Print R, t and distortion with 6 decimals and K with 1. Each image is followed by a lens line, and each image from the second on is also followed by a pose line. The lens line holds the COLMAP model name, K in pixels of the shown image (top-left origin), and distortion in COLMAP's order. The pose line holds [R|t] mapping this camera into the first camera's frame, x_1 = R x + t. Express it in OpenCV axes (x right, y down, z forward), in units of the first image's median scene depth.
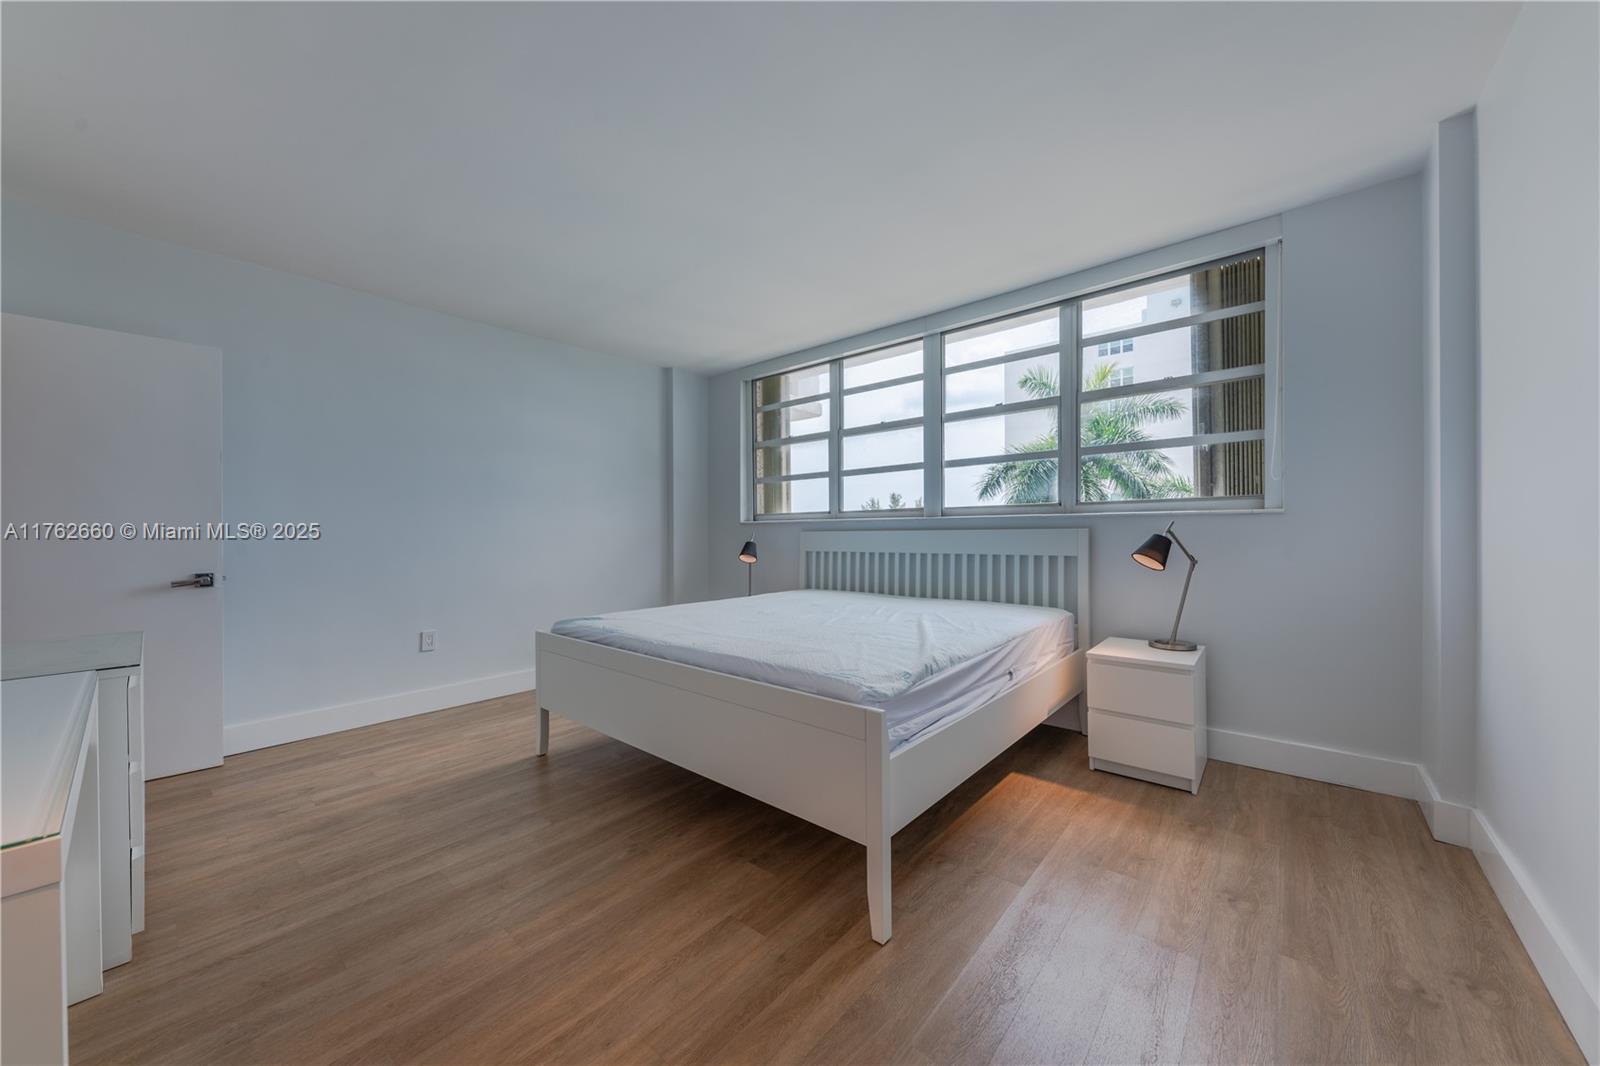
lens RADIAL K [[560.1, 0, 783.1], [0, 560.1, 534.8], [0, 0, 1]] dist [0.005904, -0.002247]
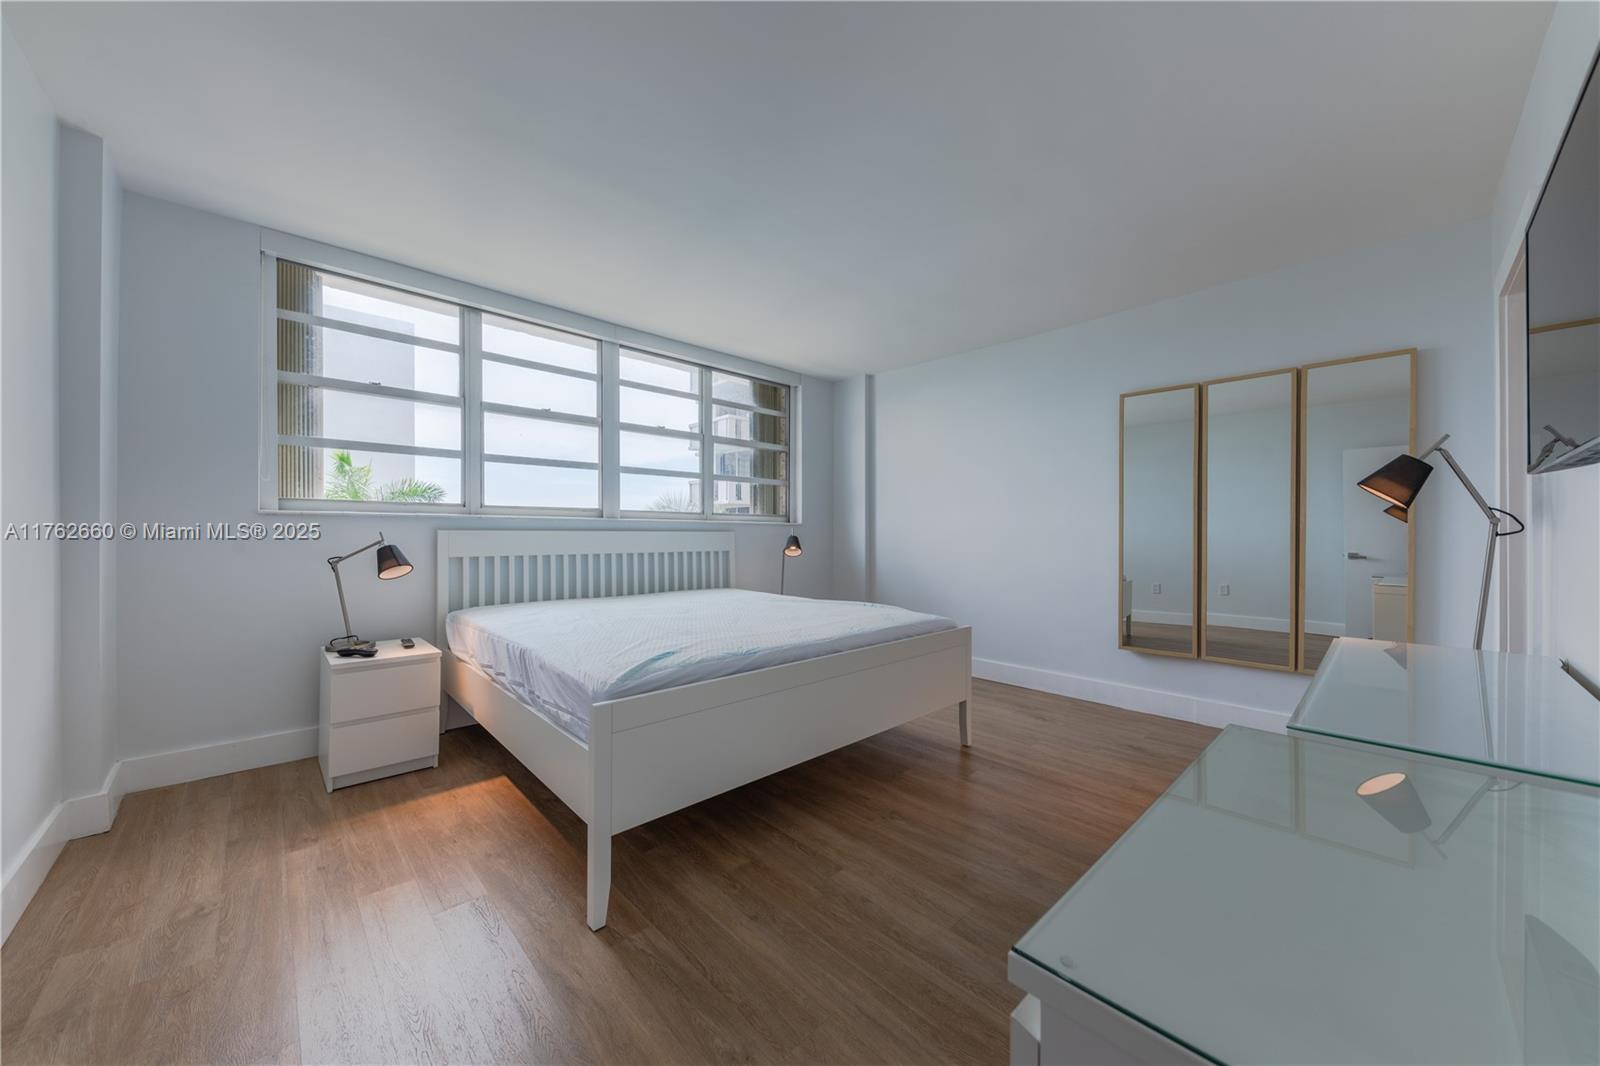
lens RADIAL K [[560.1, 0, 776.0], [0, 560.1, 542.3], [0, 0, 1]] dist [0.005904, -0.002247]
pose [[0.117317, -0.009030, 0.993053, -0.769735], [-0.001812, 0.999955, 0.009307, 0.002696], [-0.993093, -0.002891, 0.117296, 0.604906]]
